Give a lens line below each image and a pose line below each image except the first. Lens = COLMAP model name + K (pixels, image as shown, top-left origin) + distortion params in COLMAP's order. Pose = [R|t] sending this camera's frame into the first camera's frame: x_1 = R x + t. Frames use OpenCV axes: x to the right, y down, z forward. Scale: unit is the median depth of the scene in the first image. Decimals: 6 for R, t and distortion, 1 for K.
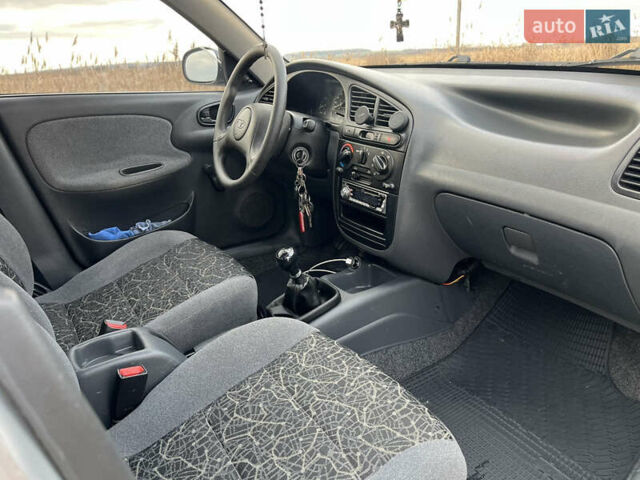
lens RADIAL K [[497.7, 0, 319.2], [0, 497.7, 241.4], [0, 0, 1]] dist [0.070172, -0.097307]
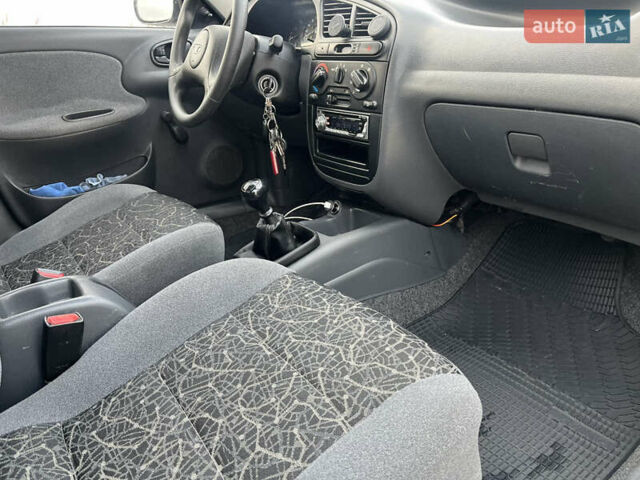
lens RADIAL K [[501.5, 0, 320.0], [0, 501.5, 240.0], [0, 0, 1]] dist [0.067268, -0.092363]
pose [[0.998519, -0.035437, 0.041276, 0.008179], [0.034607, 0.999188, 0.020654, 0.097060], [-0.041974, -0.019195, 0.998934, 0.127343]]
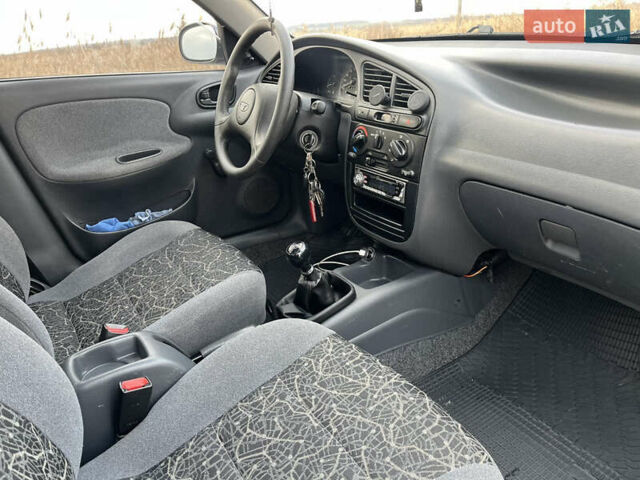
lens RADIAL K [[499.4, 0, 314.2], [0, 499.4, 243.0], [0, 0, 1]] dist [0.071148, -0.099092]
pose [[0.999800, -0.015165, -0.013065, -0.021724], [0.015777, 0.998716, 0.048140, -0.029142], [0.012318, -0.048337, 0.998755, 0.070576]]
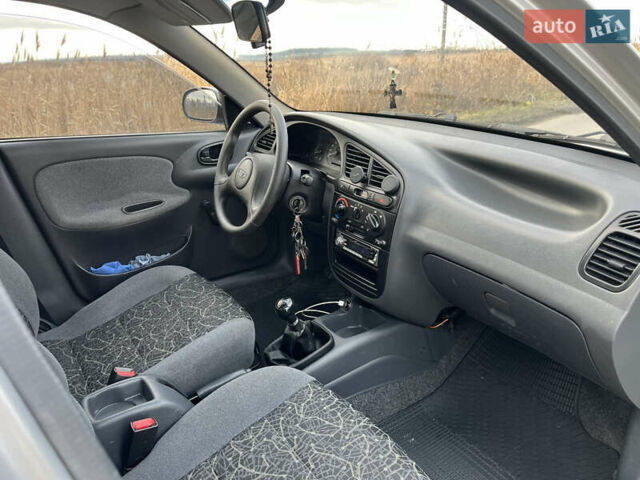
lens RADIAL K [[495.8, 0, 321.1], [0, 495.8, 240.5], [0, 0, 1]] dist [0.070537, -0.088019]
pose [[0.999205, 0.017660, 0.035743, -0.027986], [-0.017512, 0.999837, -0.004468, -0.104010], [-0.035816, 0.003839, 0.999351, -0.071750]]
